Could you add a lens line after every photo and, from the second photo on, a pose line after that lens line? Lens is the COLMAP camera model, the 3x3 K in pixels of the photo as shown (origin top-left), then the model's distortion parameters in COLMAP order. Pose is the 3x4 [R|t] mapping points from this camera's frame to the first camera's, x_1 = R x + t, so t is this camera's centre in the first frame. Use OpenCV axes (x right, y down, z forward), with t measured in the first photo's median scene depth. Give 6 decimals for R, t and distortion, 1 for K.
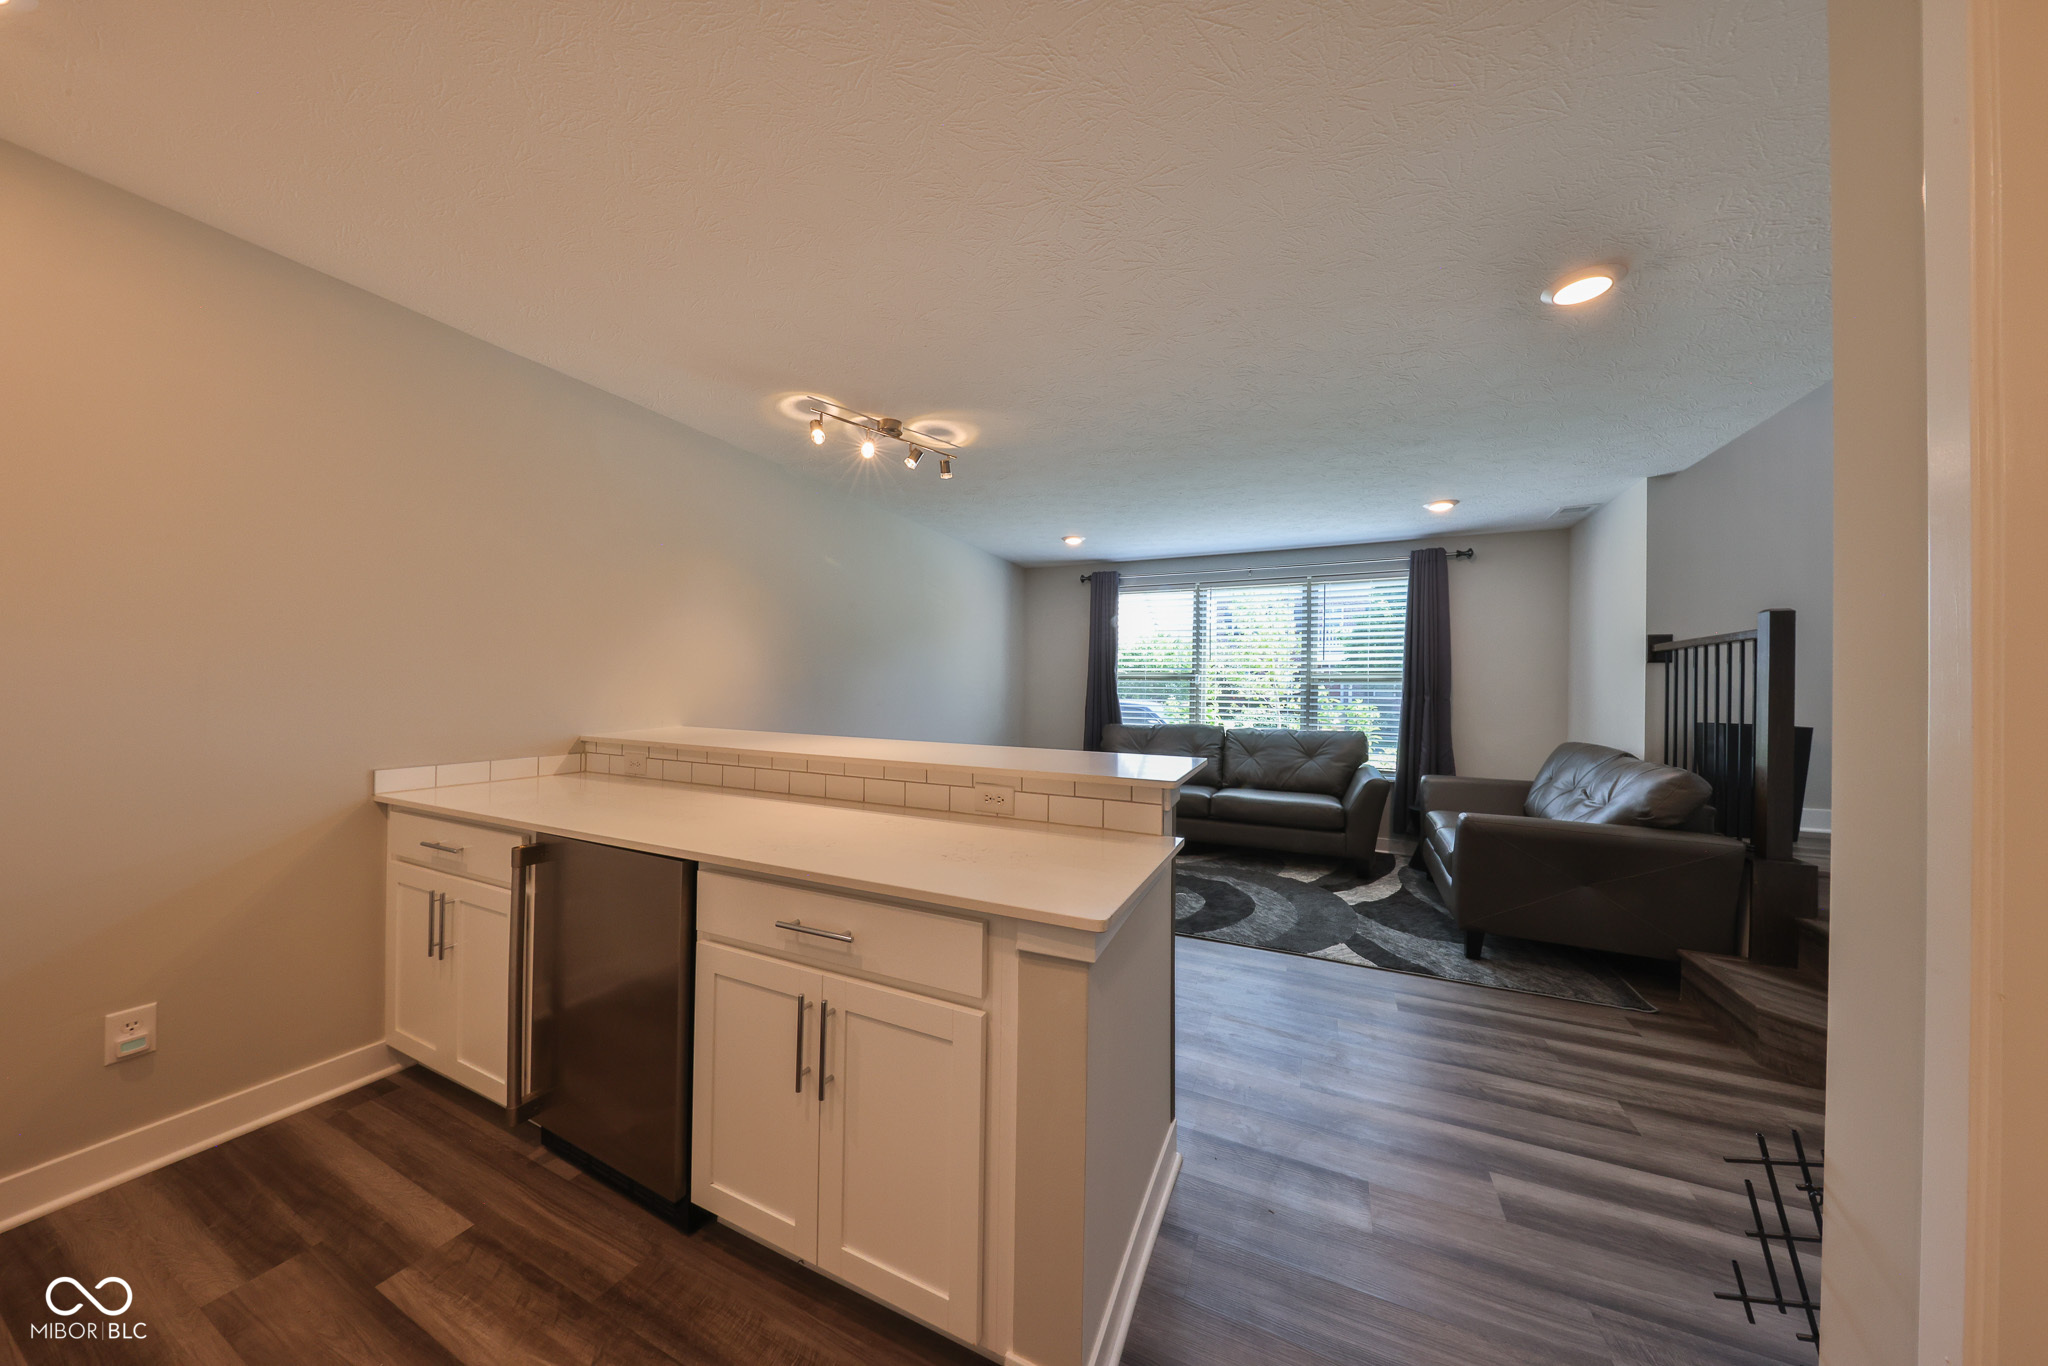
lens RADIAL K [[638.3, 0, 1024.0], [0, 638.3, 683.0], [0, 0, 1]] dist [-0.000290, -0.000059]
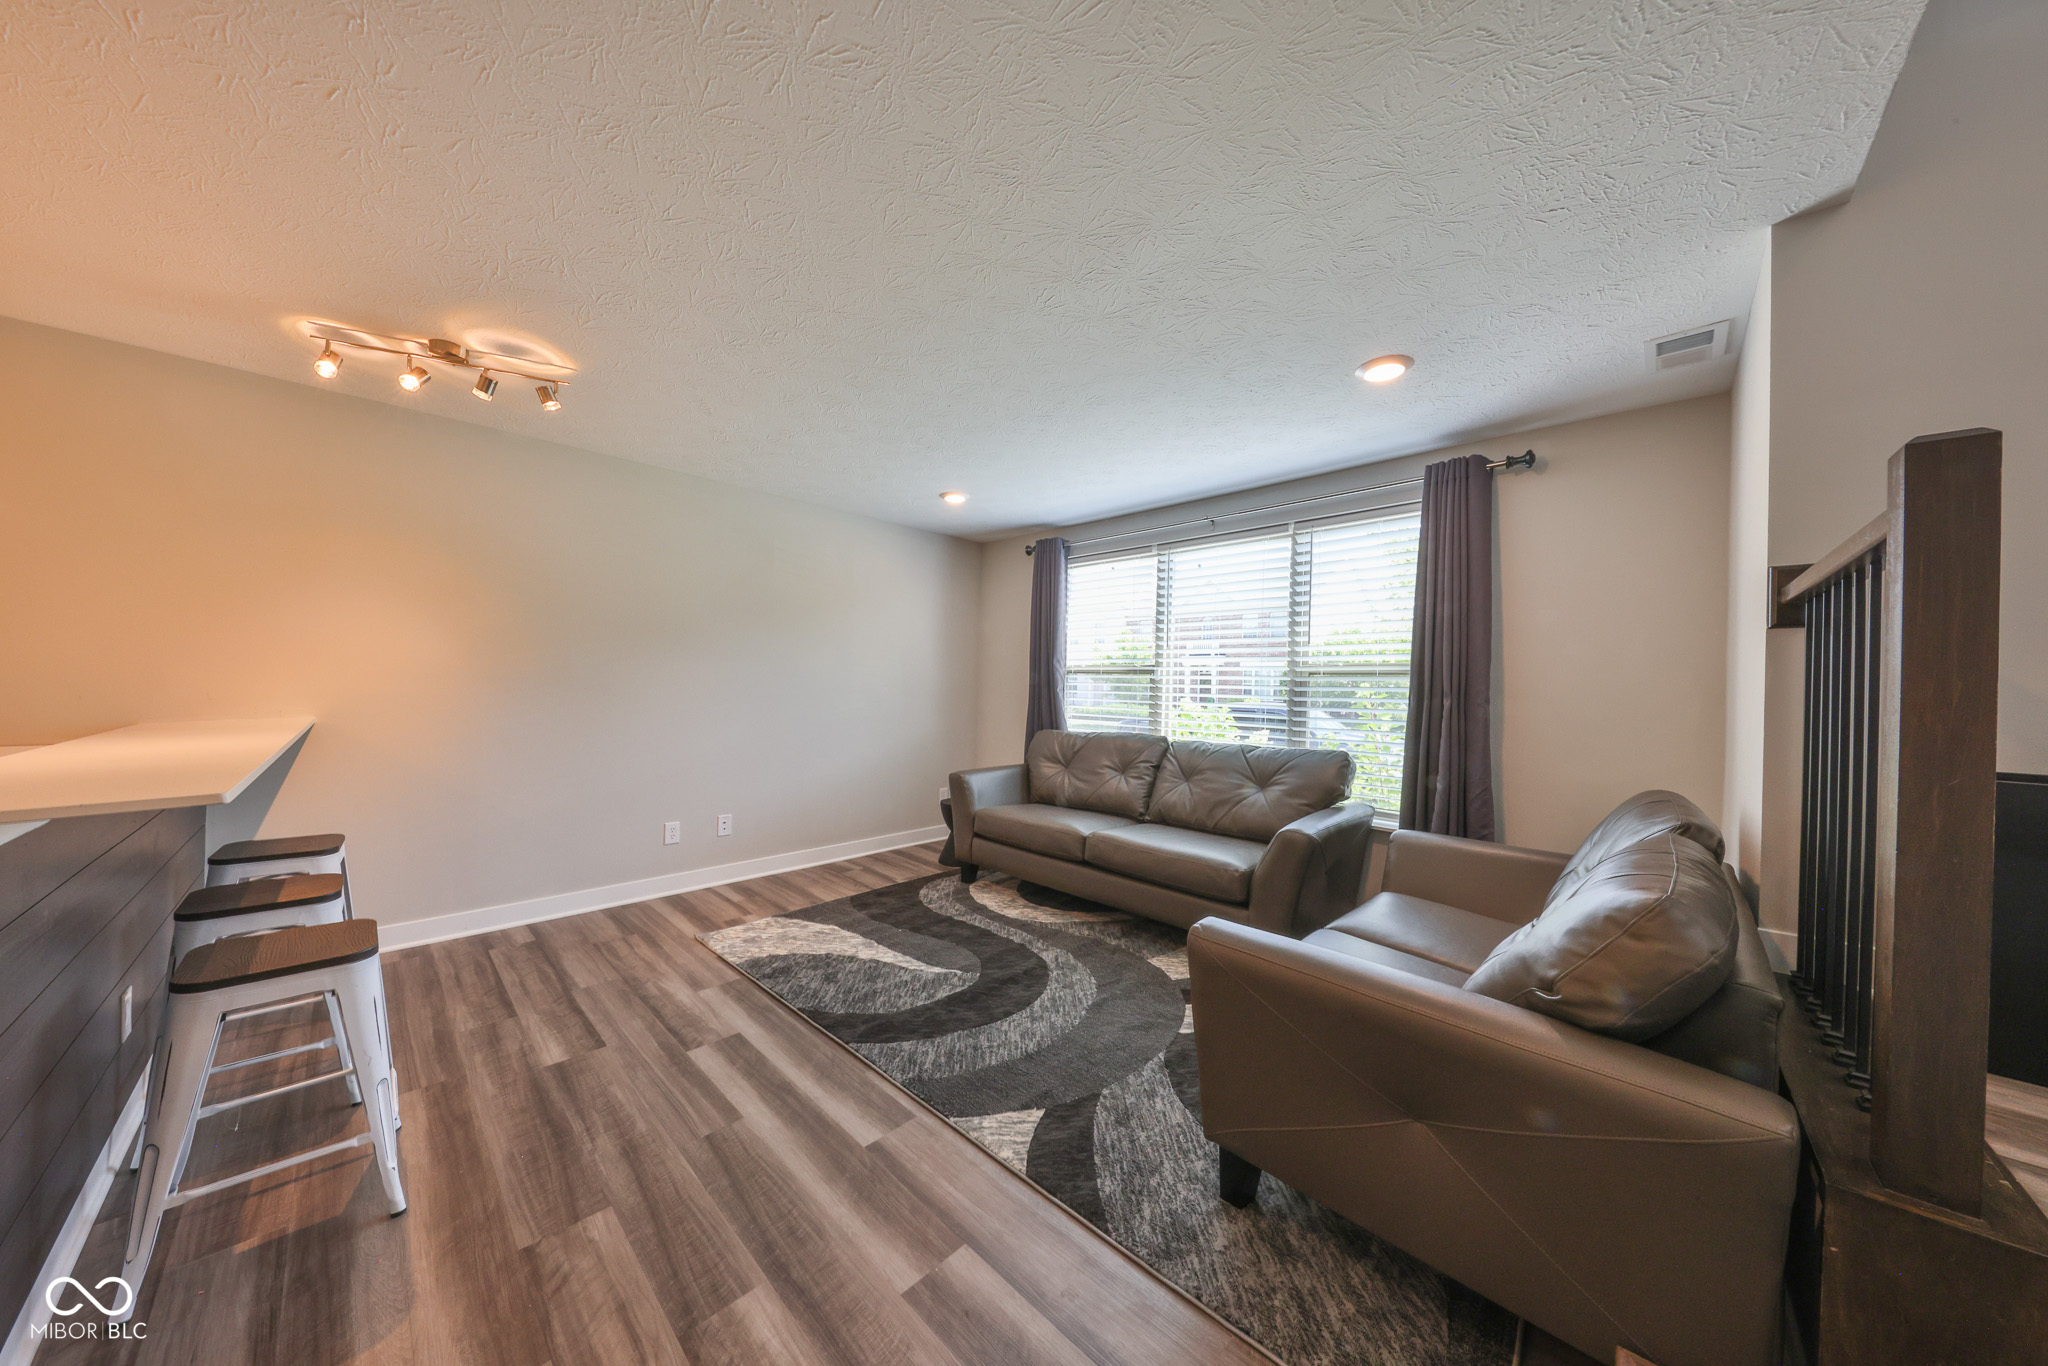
lens RADIAL K [[638.7, 0, 1040.2], [0, 638.7, 684.5], [0, 0, 1]] dist [-0.000290, -0.002484]
pose [[0.946238, 0.006432, -0.323409, 0.452193], [-0.006317, 0.999979, 0.001405, 0.007811], [0.323411, 0.000713, 0.946258, 0.288085]]
